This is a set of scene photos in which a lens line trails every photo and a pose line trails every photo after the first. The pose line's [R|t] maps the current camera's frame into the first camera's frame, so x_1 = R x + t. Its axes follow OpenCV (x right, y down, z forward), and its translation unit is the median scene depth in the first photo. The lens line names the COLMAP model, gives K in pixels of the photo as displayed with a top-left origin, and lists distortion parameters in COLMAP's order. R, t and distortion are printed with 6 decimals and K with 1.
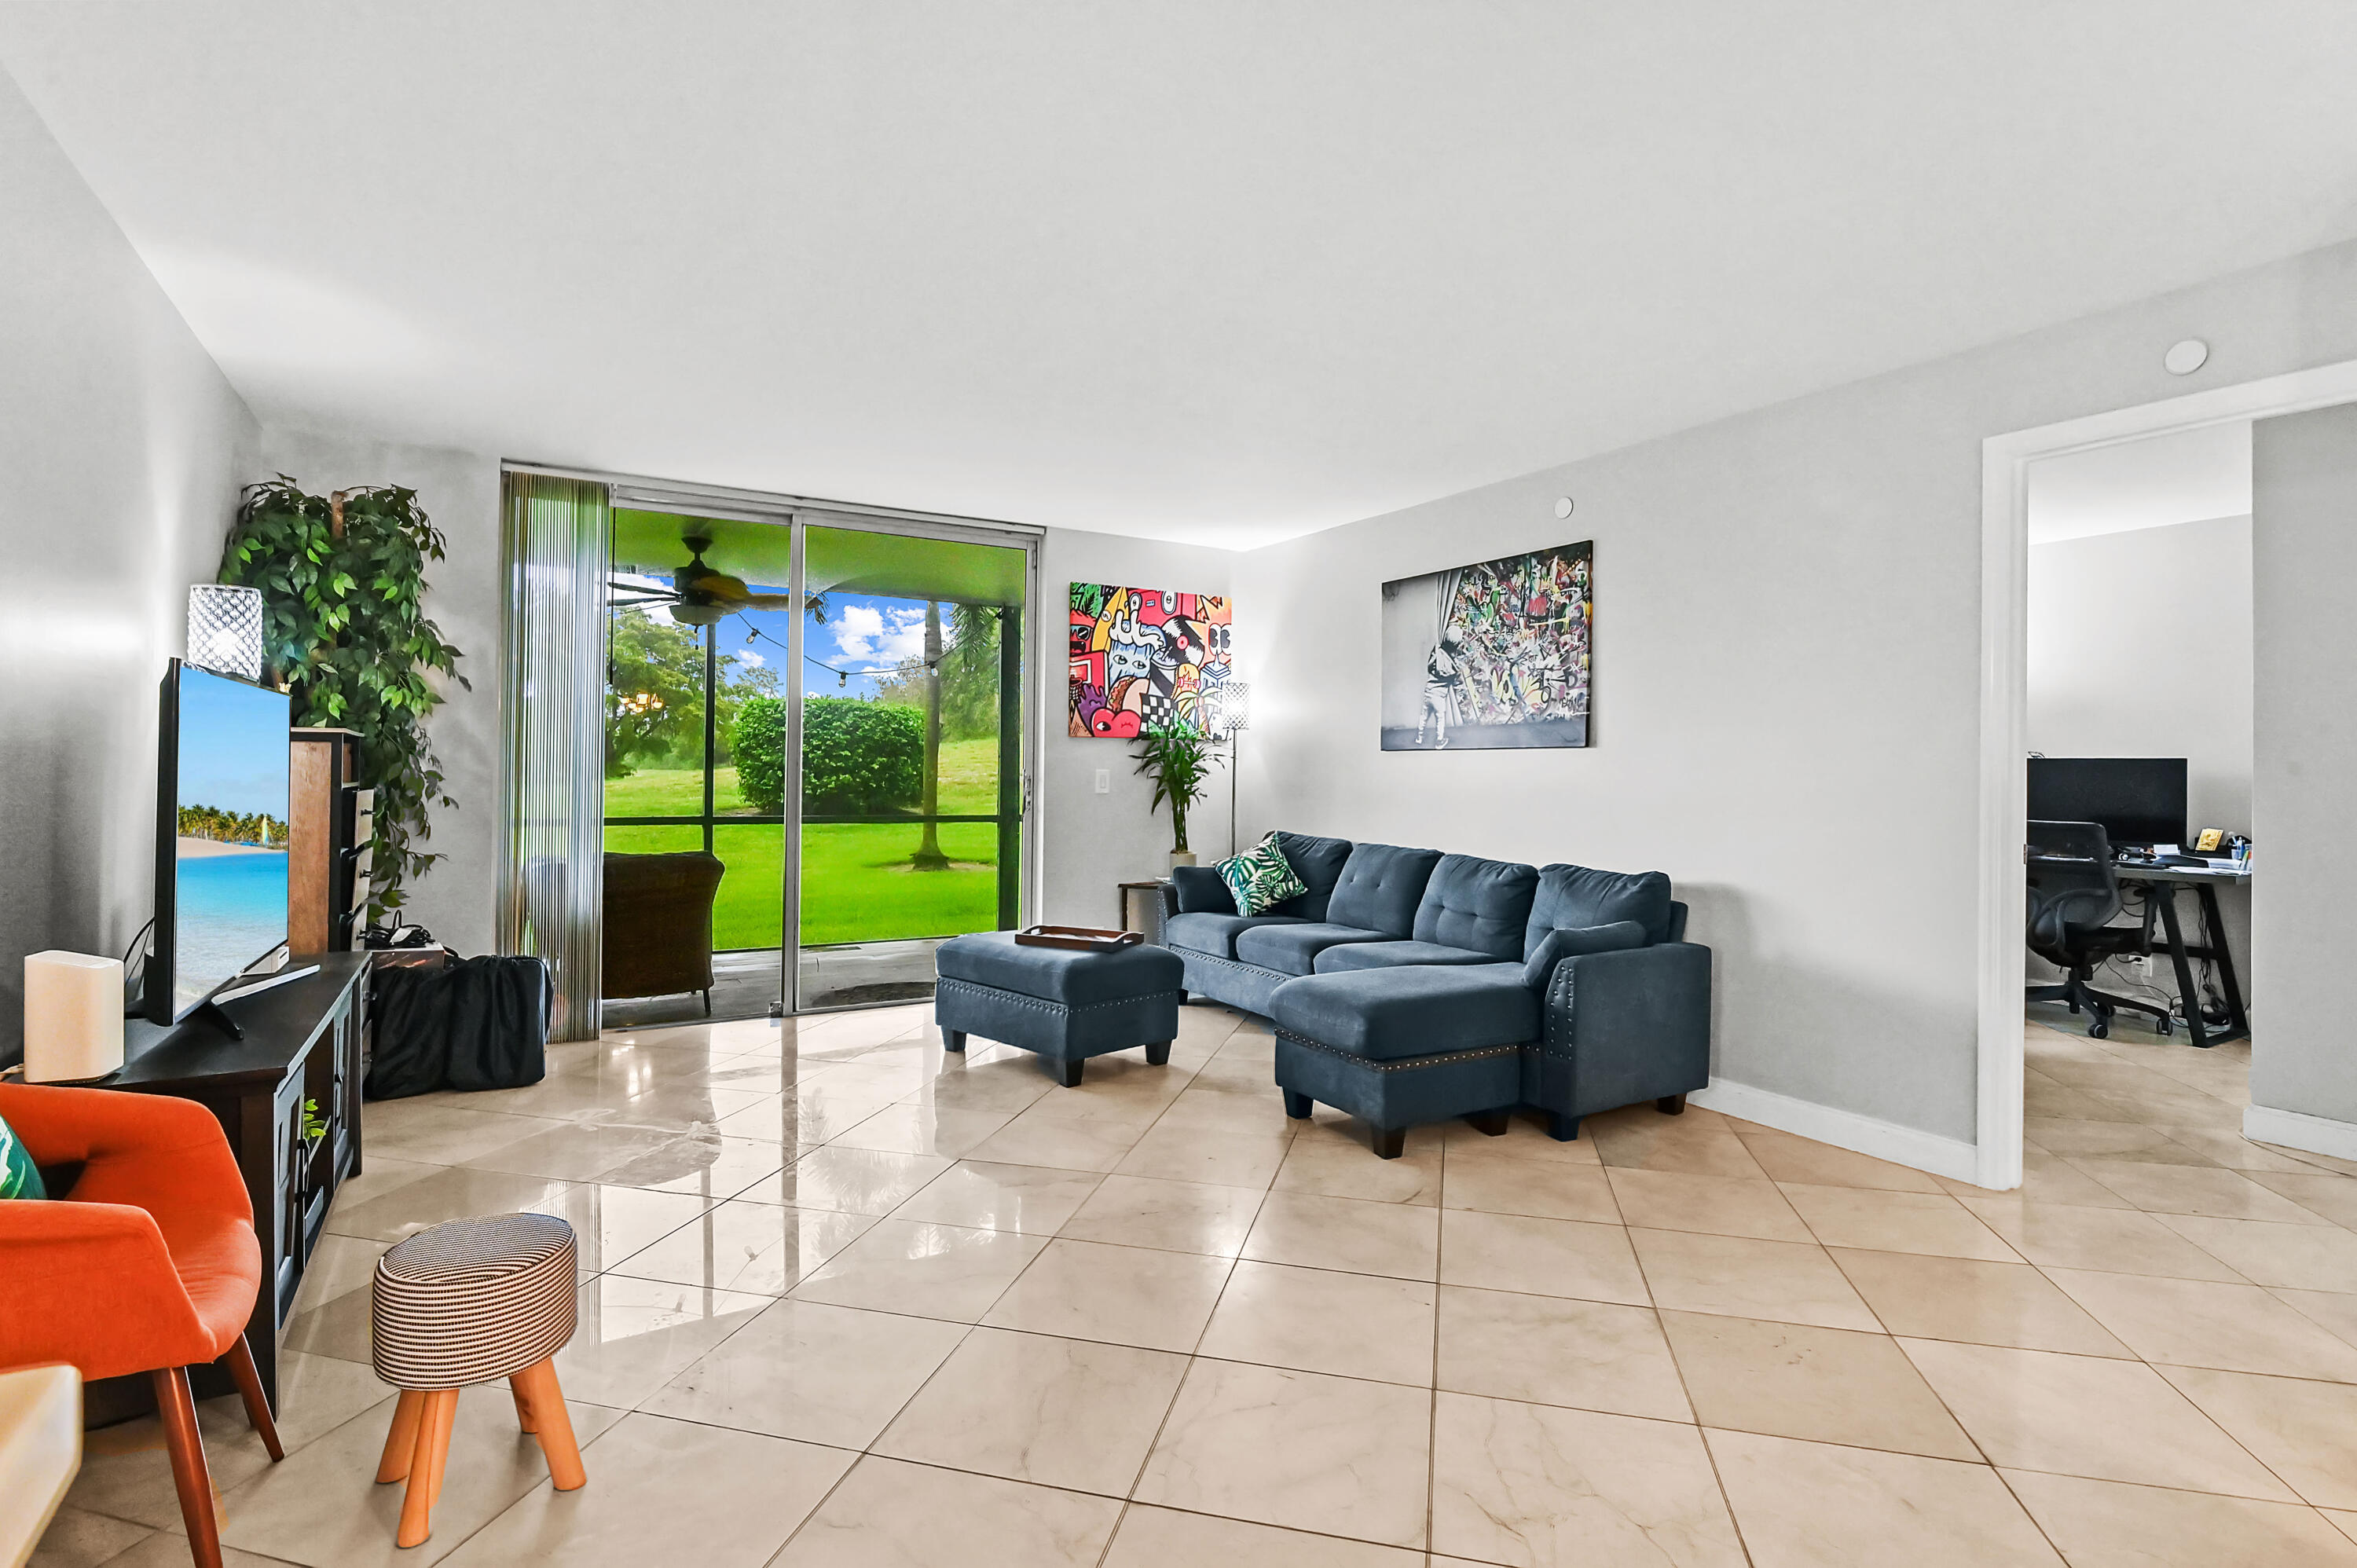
lens RADIAL K [[1112.1, 0, 1152.3], [0, 1112.1, 755.2], [0, 0, 1]] dist [-0.012409, -0.000078]
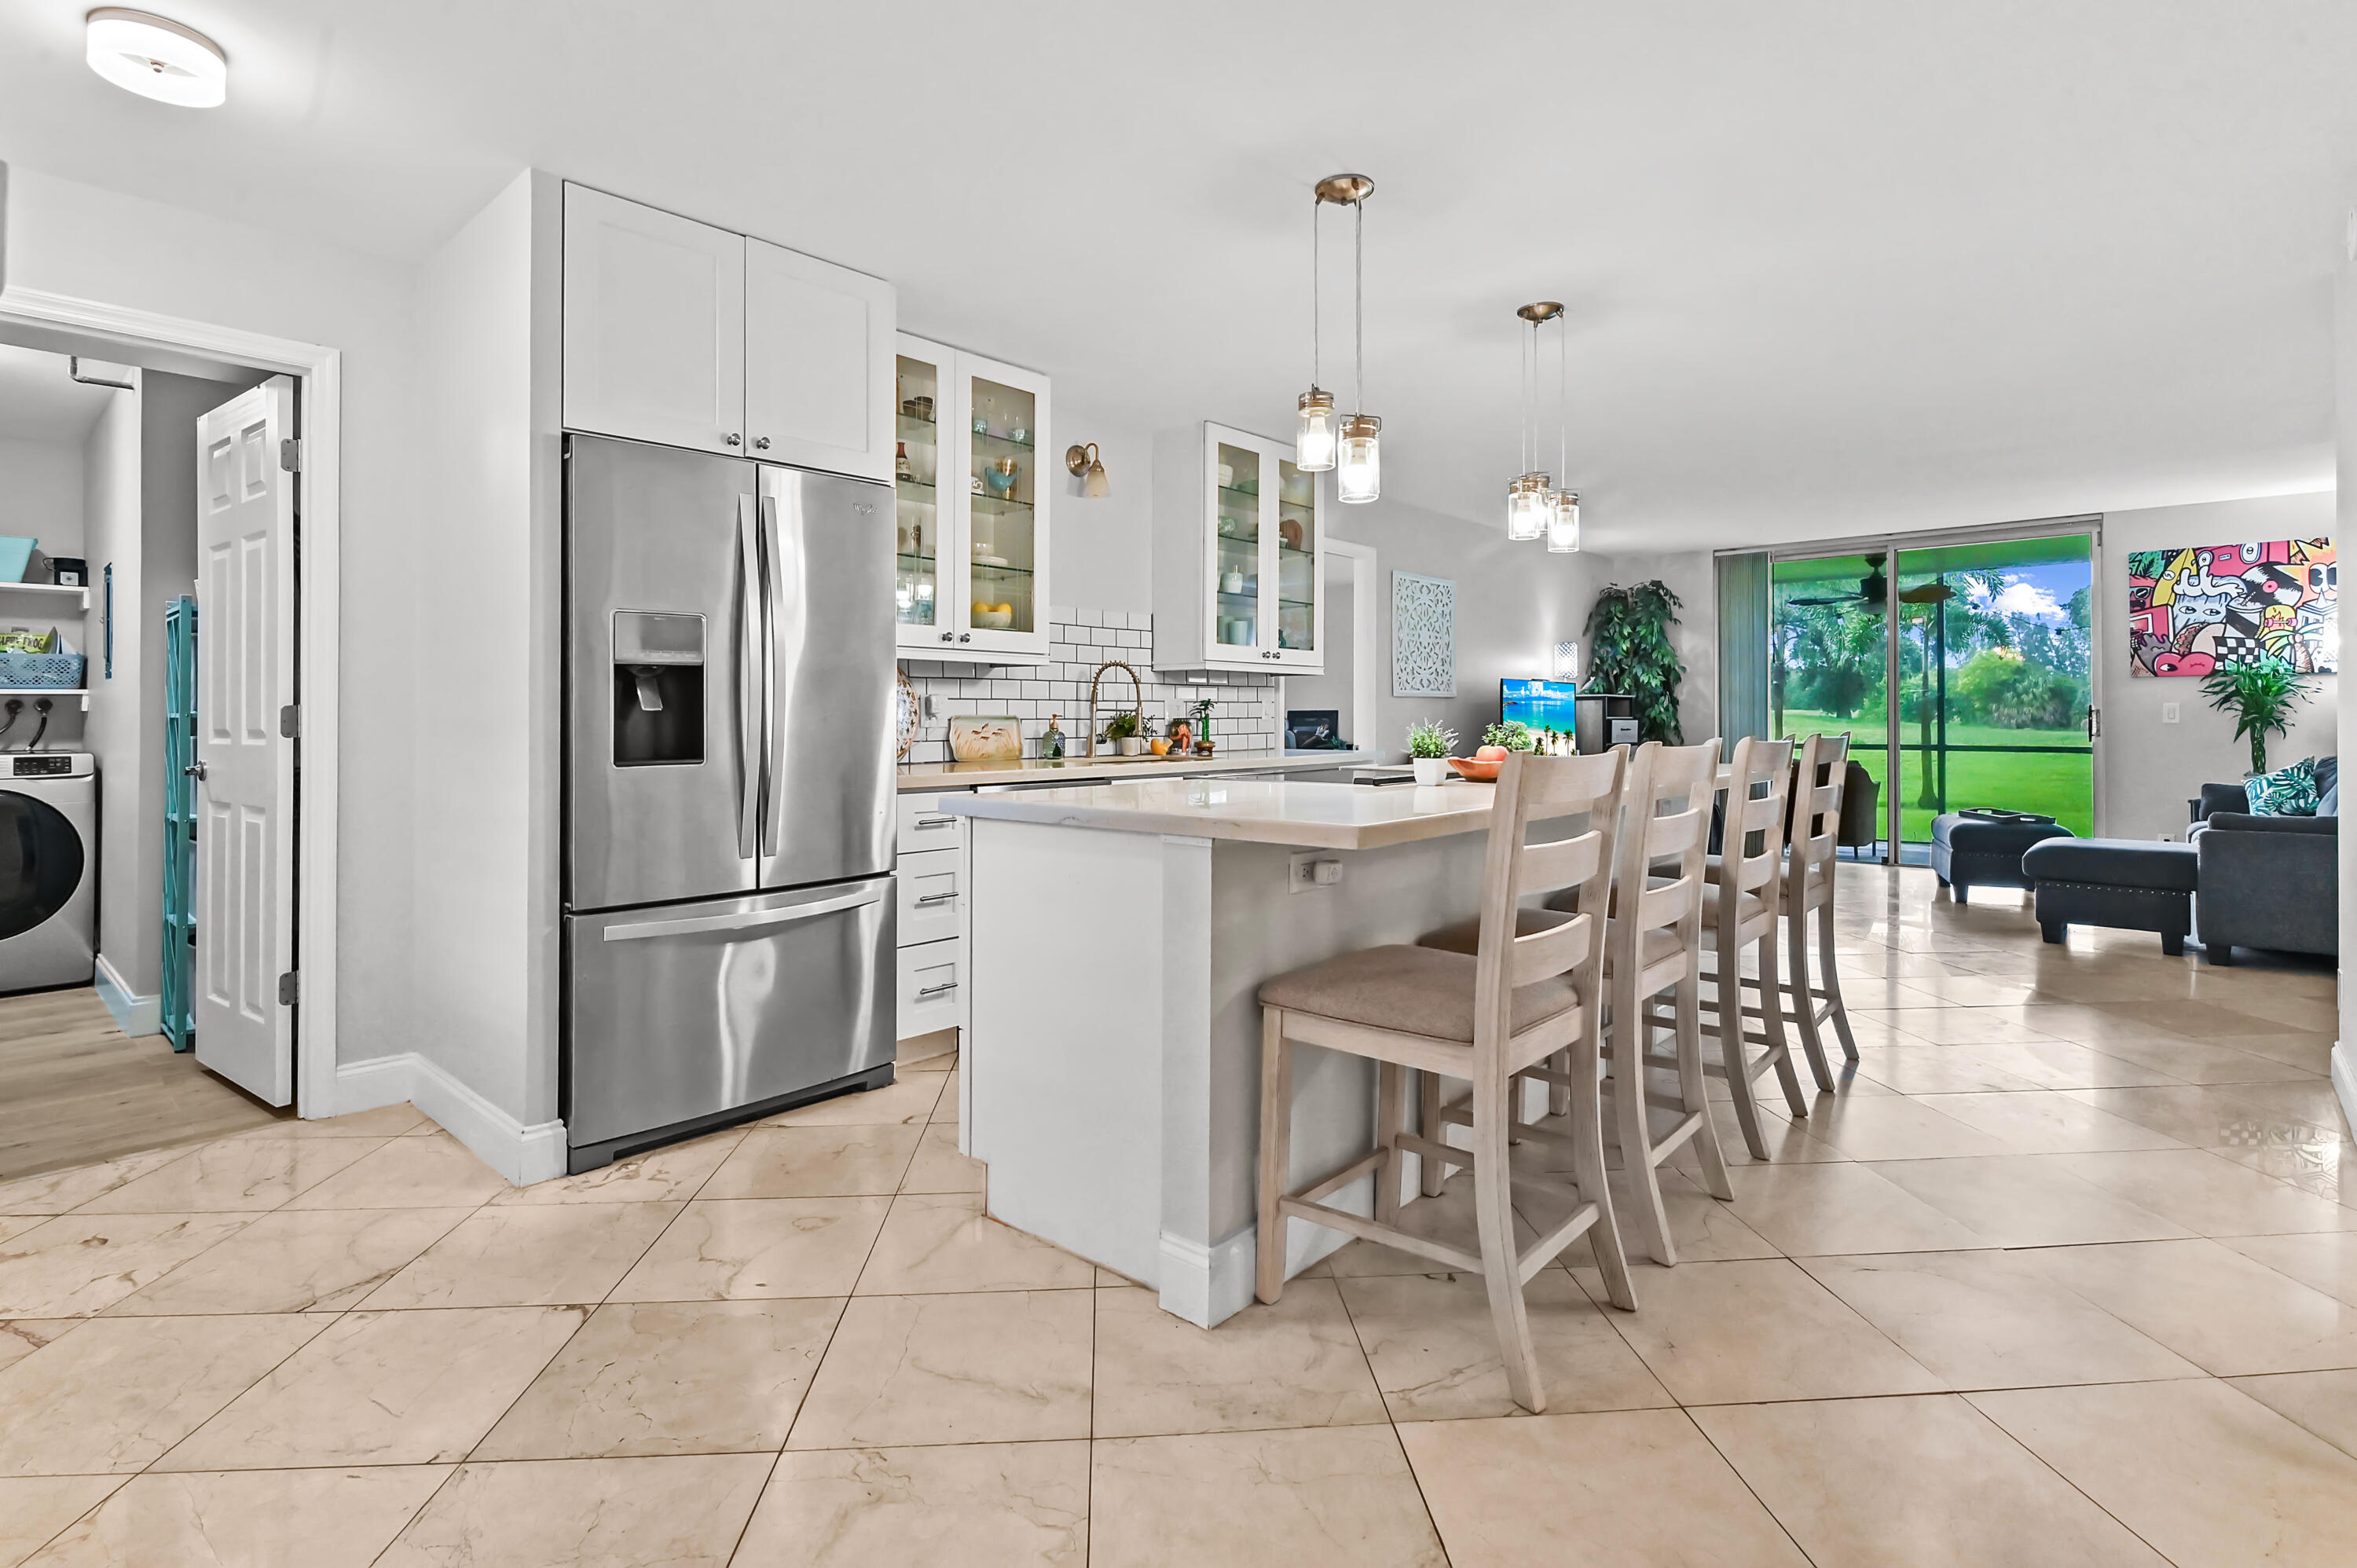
lens RADIAL K [[1108.7, 0, 1235.7], [0, 1108.7, 723.9], [0, 0, 1]] dist [-0.011948, -0.000590]
pose [[0.340698, -0.007219, -0.940145, 0.793783], [0.021431, 0.999770, 0.000089, 0.014640], [0.939929, -0.020178, 0.340774, -0.385136]]
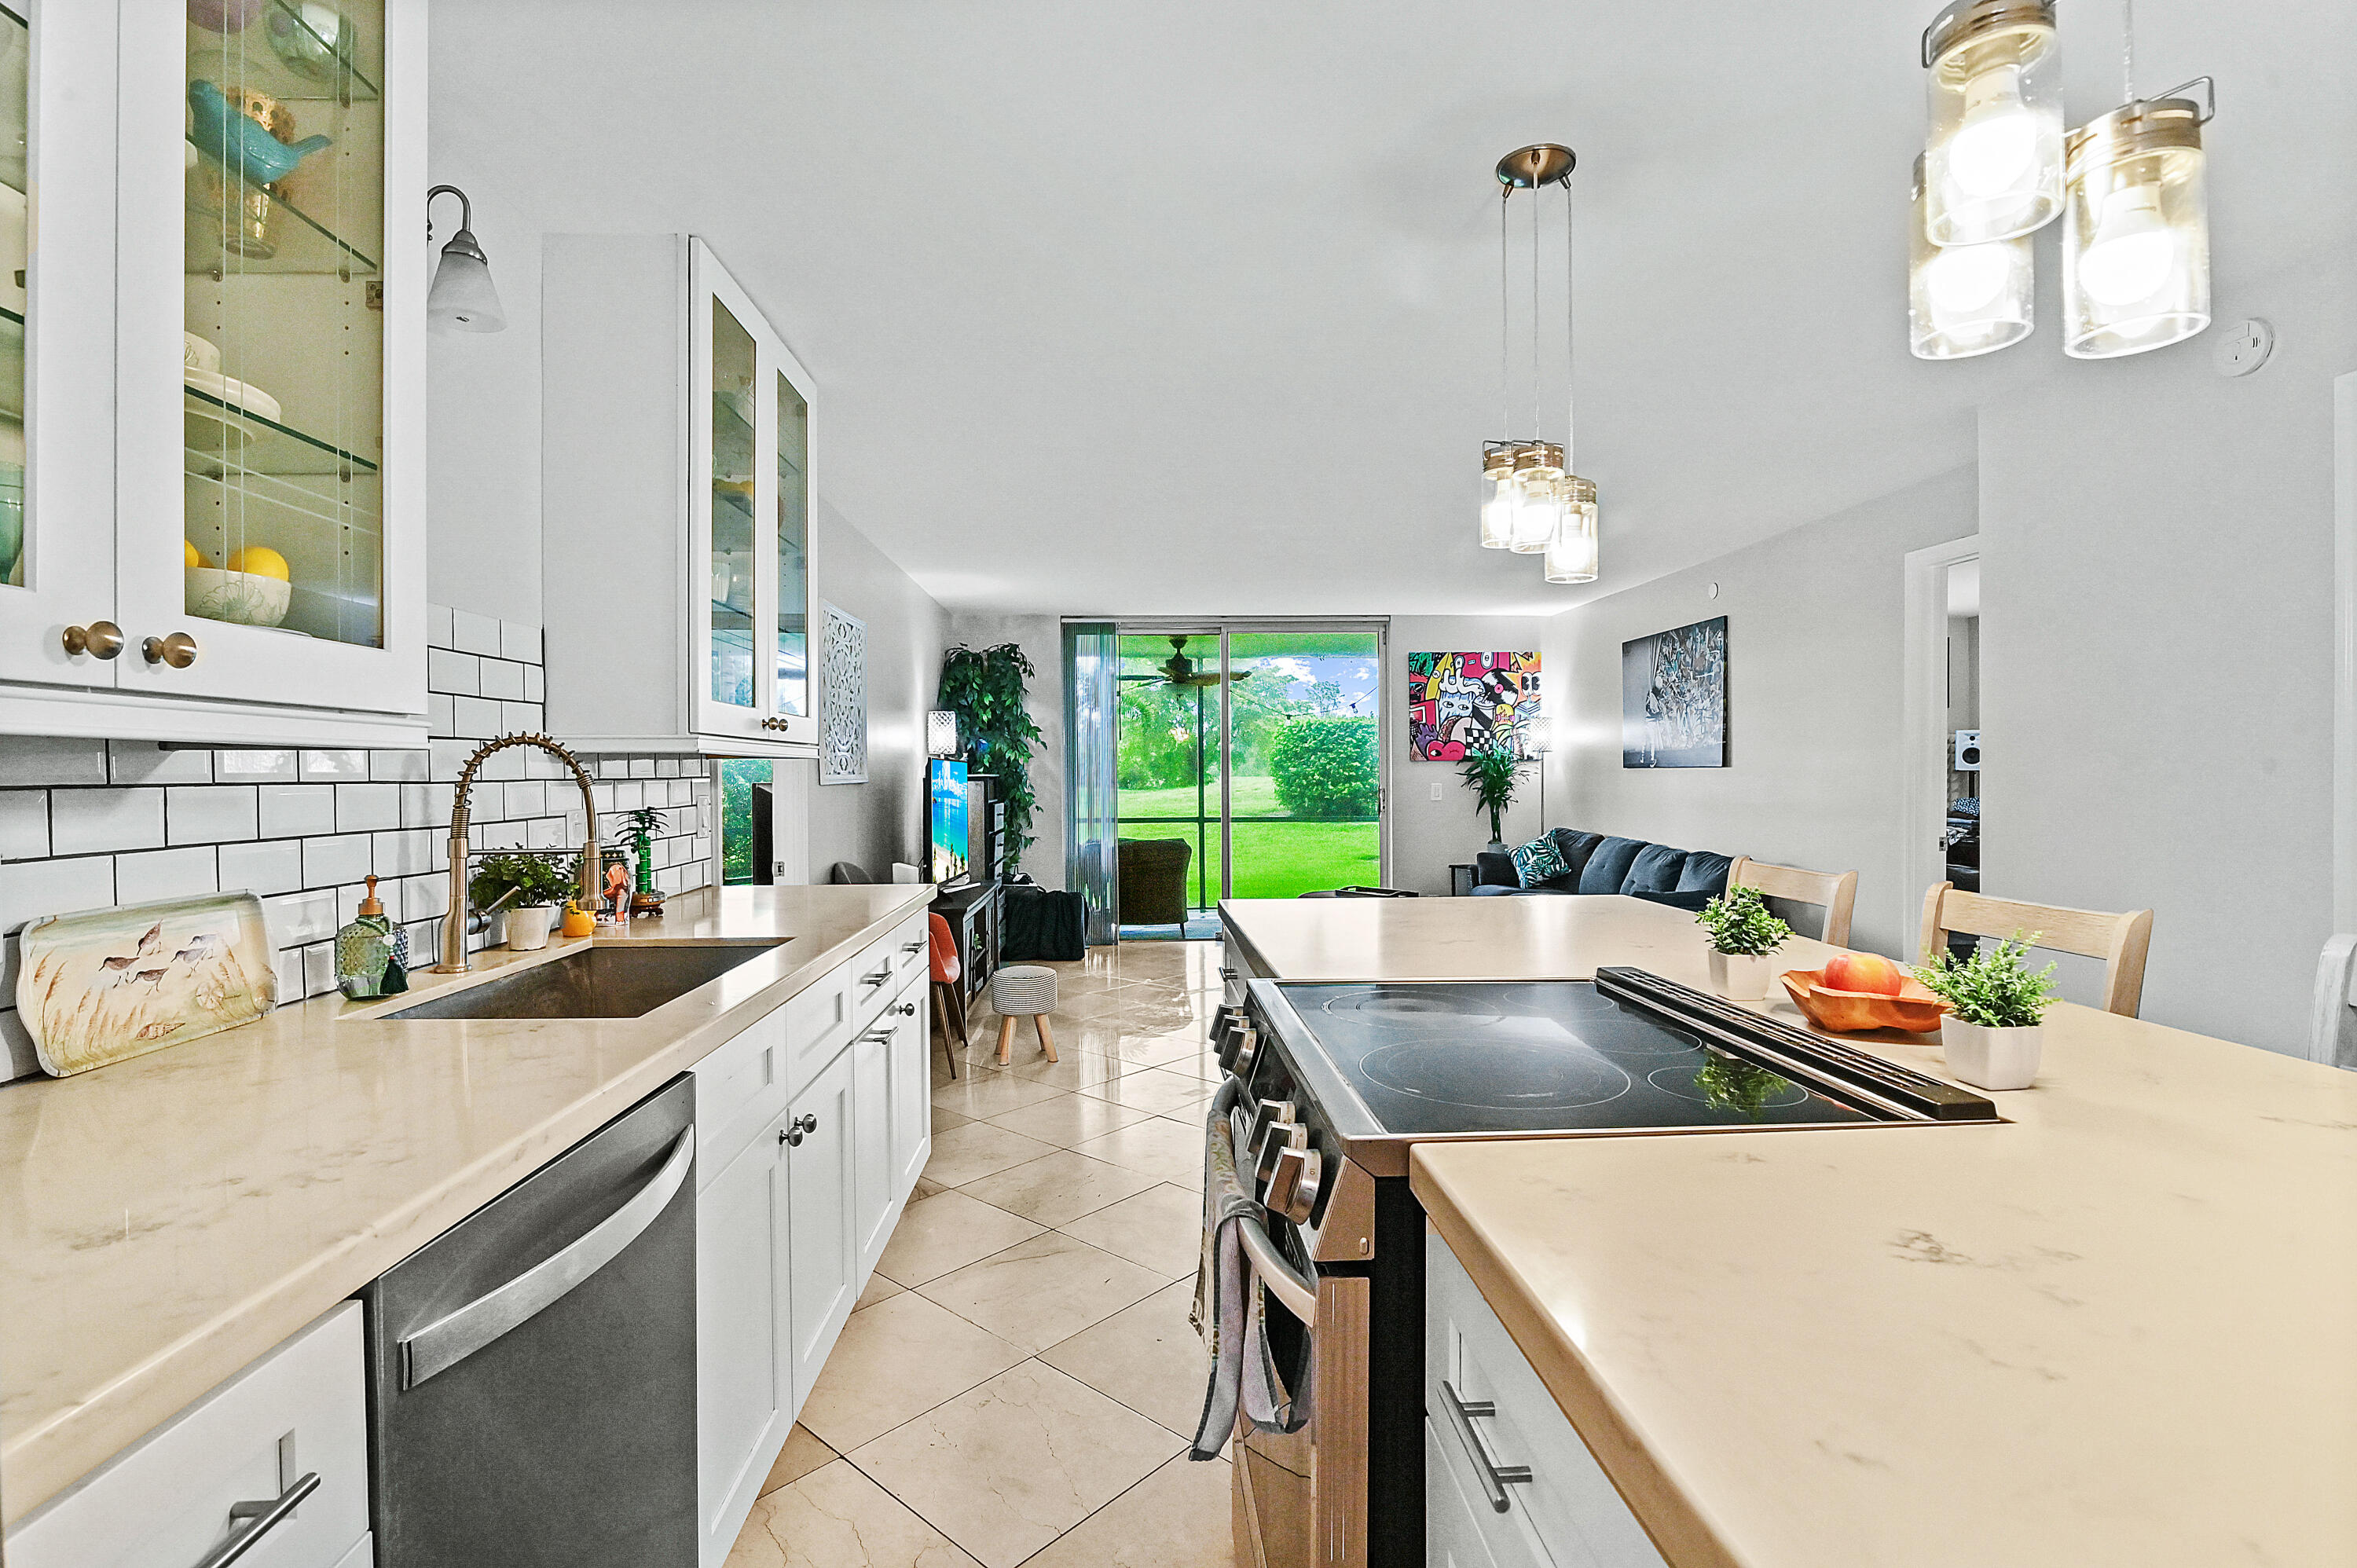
lens RADIAL K [[1062.3, 0, 1178.5], [0, 1062.3, 784.0], [0, 0, 1]] dist [-0.025021, -0.000015]
pose [[0.888600, -0.013318, -0.458490, 0.307455], [0.024020, 0.999558, 0.017519, -0.019598], [0.458054, -0.026581, 0.888527, -0.375445]]
